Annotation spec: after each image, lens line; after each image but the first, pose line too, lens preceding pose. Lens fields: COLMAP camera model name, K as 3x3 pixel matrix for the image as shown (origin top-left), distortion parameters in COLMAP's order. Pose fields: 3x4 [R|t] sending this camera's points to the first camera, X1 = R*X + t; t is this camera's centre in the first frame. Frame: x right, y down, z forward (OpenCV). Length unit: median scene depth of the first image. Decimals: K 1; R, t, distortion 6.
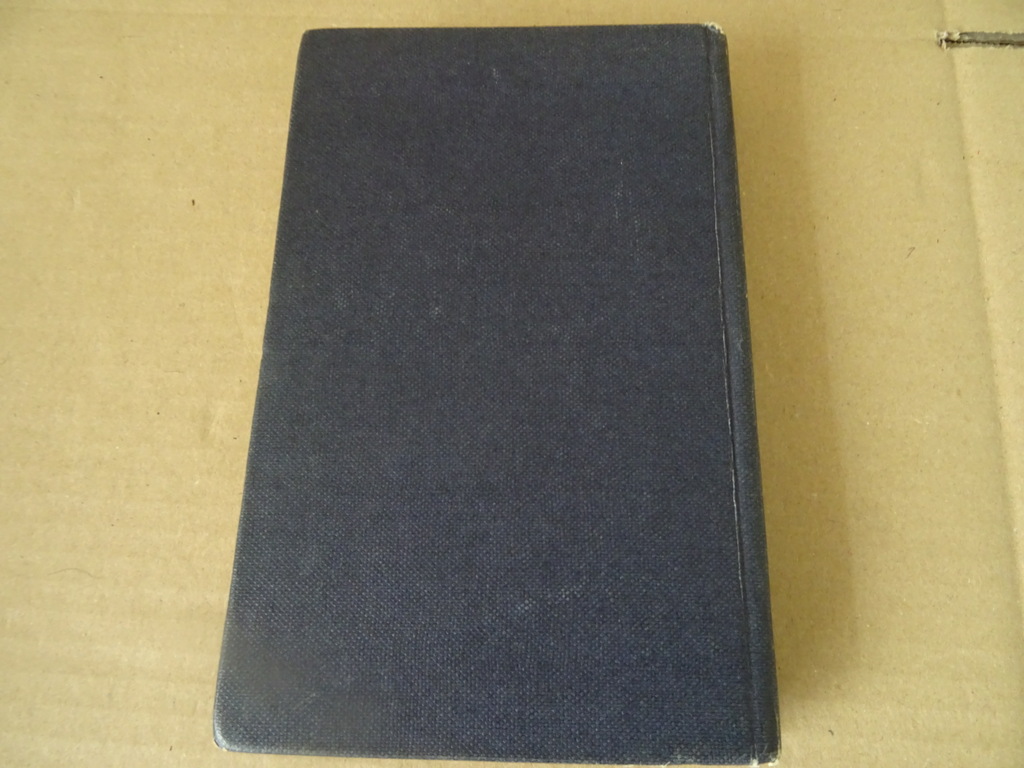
lens RADIAL K [[731.6, 0, 517.3], [0, 731.6, 390.2], [0, 0, 1]] dist [0.012418, -0.030325]
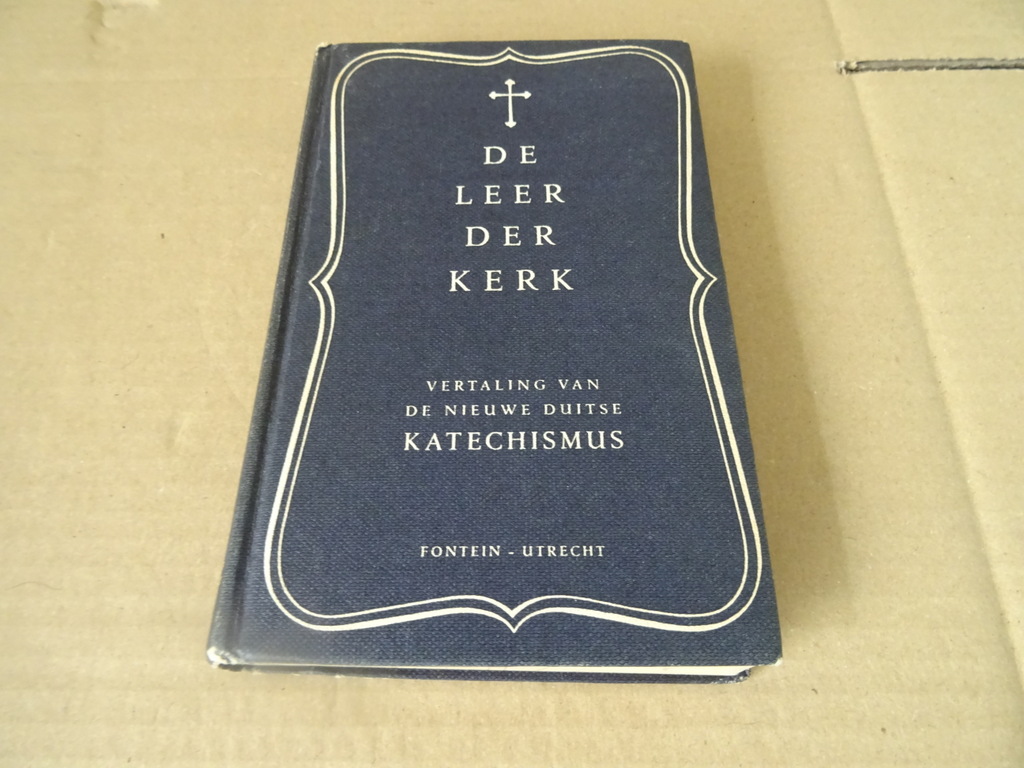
lens RADIAL K [[731.6, 0, 516.4], [0, 731.6, 387.9], [0, 0, 1]] dist [0.012418, -0.030325]
pose [[0.997706, -0.058479, 0.034105, 0.019093], [0.063254, 0.984790, -0.161828, 0.179153], [-0.024122, 0.163614, 0.986230, -0.018457]]
